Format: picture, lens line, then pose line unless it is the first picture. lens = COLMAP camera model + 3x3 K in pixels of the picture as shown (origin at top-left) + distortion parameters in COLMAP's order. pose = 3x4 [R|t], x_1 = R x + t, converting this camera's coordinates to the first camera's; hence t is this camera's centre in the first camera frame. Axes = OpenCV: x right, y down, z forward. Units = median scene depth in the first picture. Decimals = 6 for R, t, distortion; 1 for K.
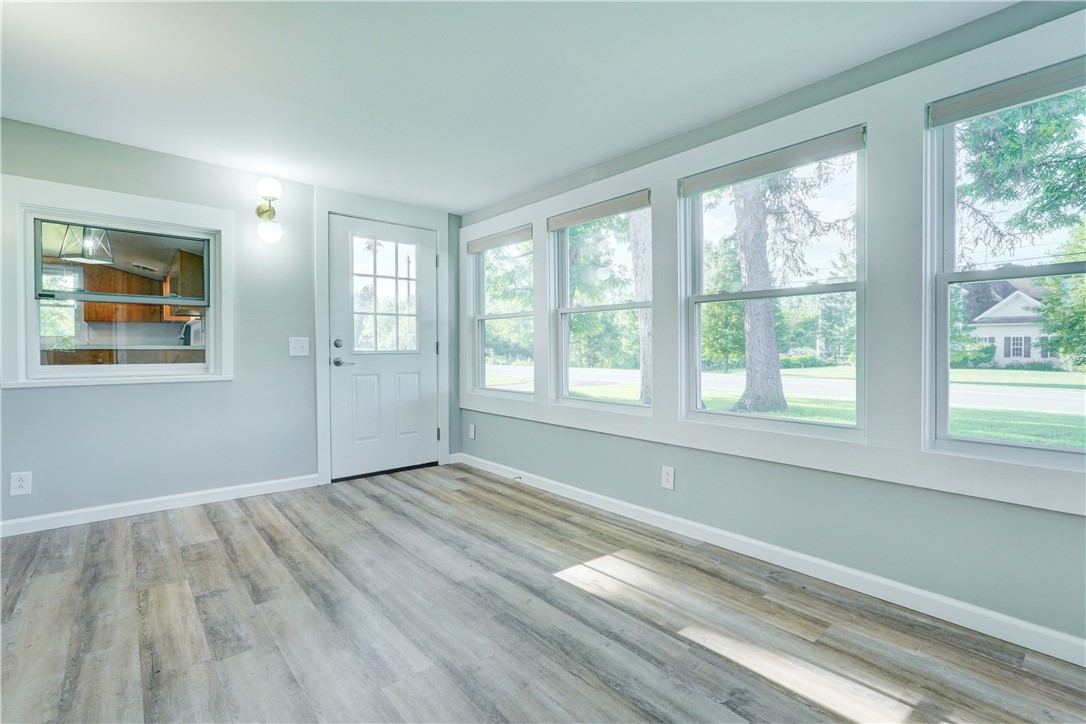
lens RADIAL K [[495.4, 0, 546.5], [0, 495.4, 353.5], [0, 0, 1]] dist [-0.001948, 0.001289]
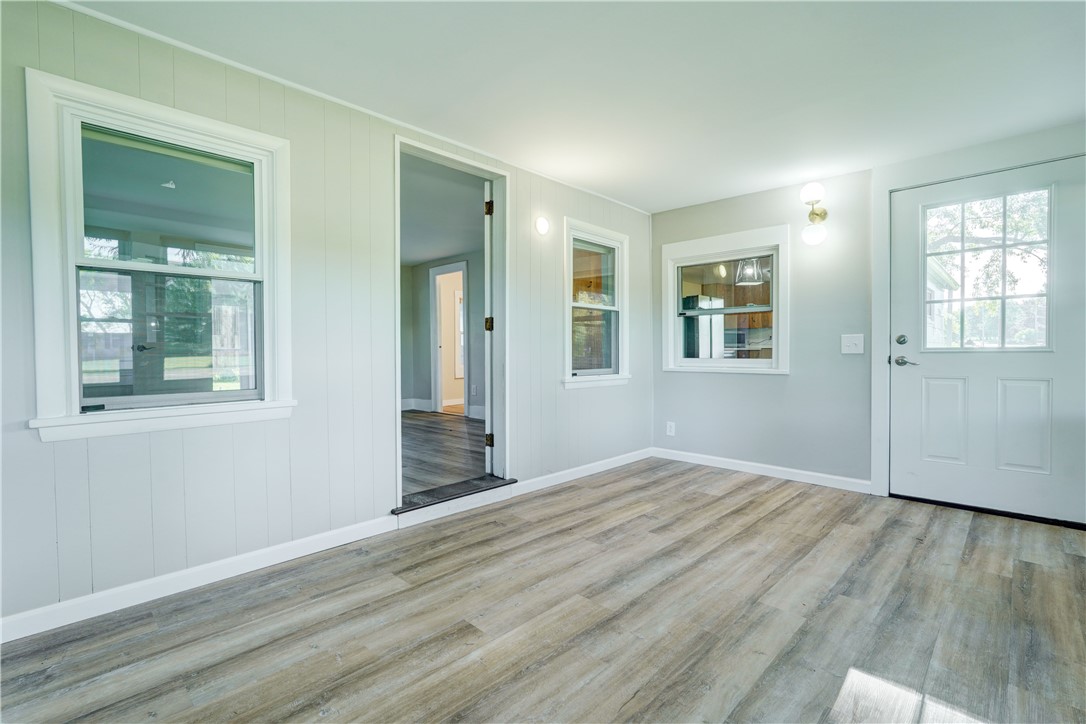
lens RADIAL K [[495.4, 0, 545.9], [0, 495.4, 361.6], [0, 0, 1]] dist [-0.001948, 0.001289]
pose [[0.093283, 0.020418, -0.995430, 0.556375], [-0.004635, 0.999788, 0.020073, 0.005399], [0.995629, 0.002741, 0.093358, 0.435441]]
